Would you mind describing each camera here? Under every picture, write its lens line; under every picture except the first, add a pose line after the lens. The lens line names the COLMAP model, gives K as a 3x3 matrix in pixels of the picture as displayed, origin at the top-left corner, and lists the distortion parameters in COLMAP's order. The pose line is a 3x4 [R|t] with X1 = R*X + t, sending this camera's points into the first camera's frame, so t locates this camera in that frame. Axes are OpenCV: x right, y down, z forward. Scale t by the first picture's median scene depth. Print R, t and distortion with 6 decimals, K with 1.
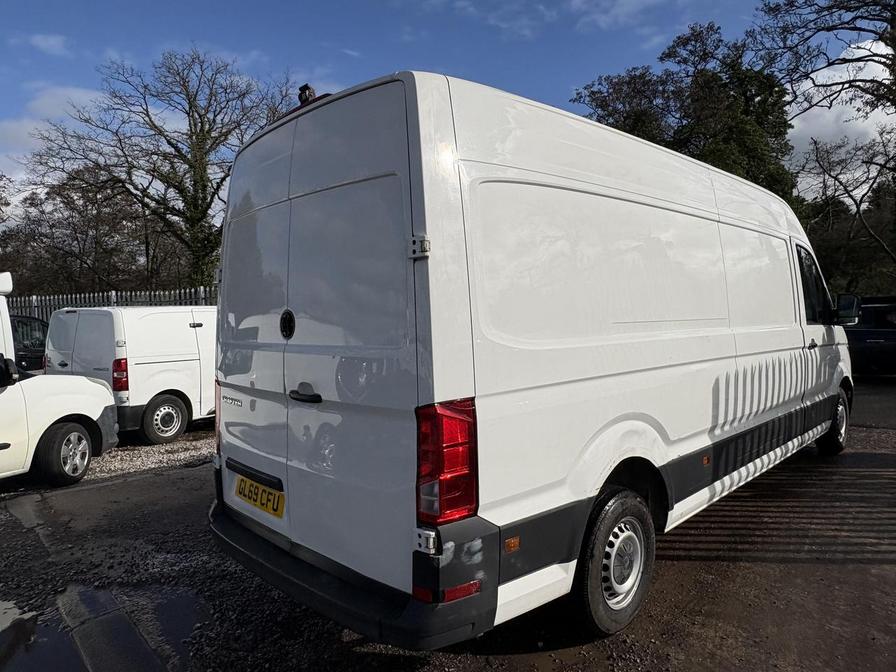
lens RADIAL K [[591.9, 0, 448.0], [0, 591.9, 336.0], [0, 0, 1]] dist [0.007066, 0.004030]
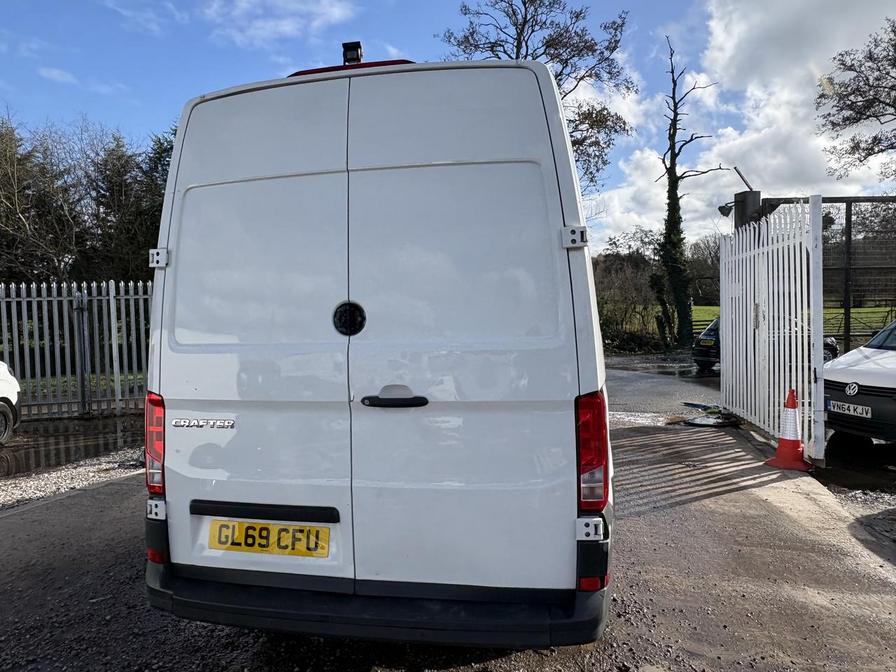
lens RADIAL K [[591.9, 0, 448.0], [0, 591.9, 336.0], [0, 0, 1]] dist [0.007066, 0.004030]
pose [[0.829793, -0.008677, 0.558003, -0.366715], [0.027803, 0.999280, -0.025807, 0.017621], [-0.557378, 0.036929, 0.829437, 0.133039]]
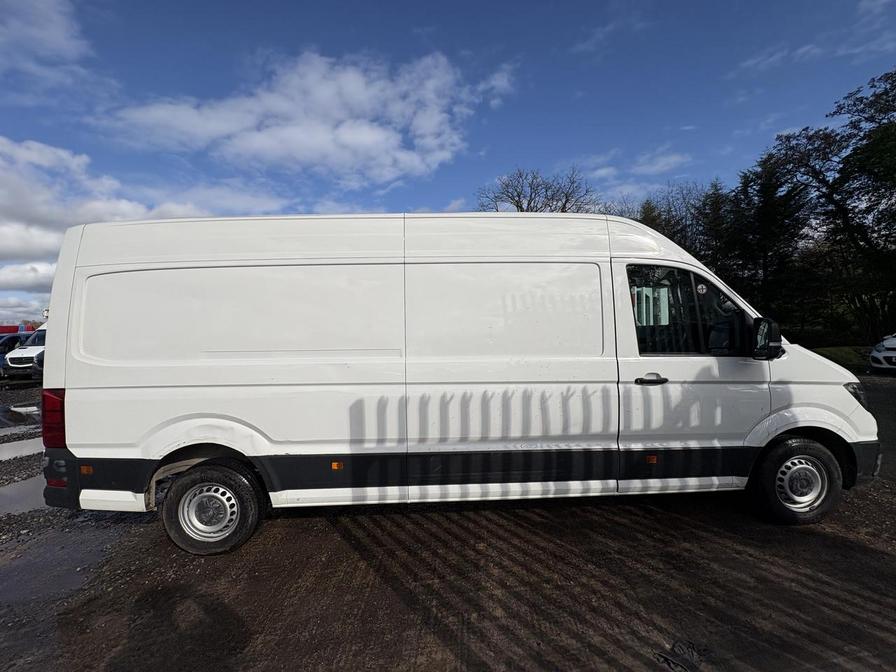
lens RADIAL K [[358.3, 0, 449.6], [0, 358.3, 334.8], [0, 0, 1]] dist [0.001727, 0.001053]
pose [[0.728913, 0.033566, -0.683783, 0.834636], [-0.024537, 0.999437, 0.022904, -0.062121], [0.684167, 0.000083, 0.729326, 0.468974]]
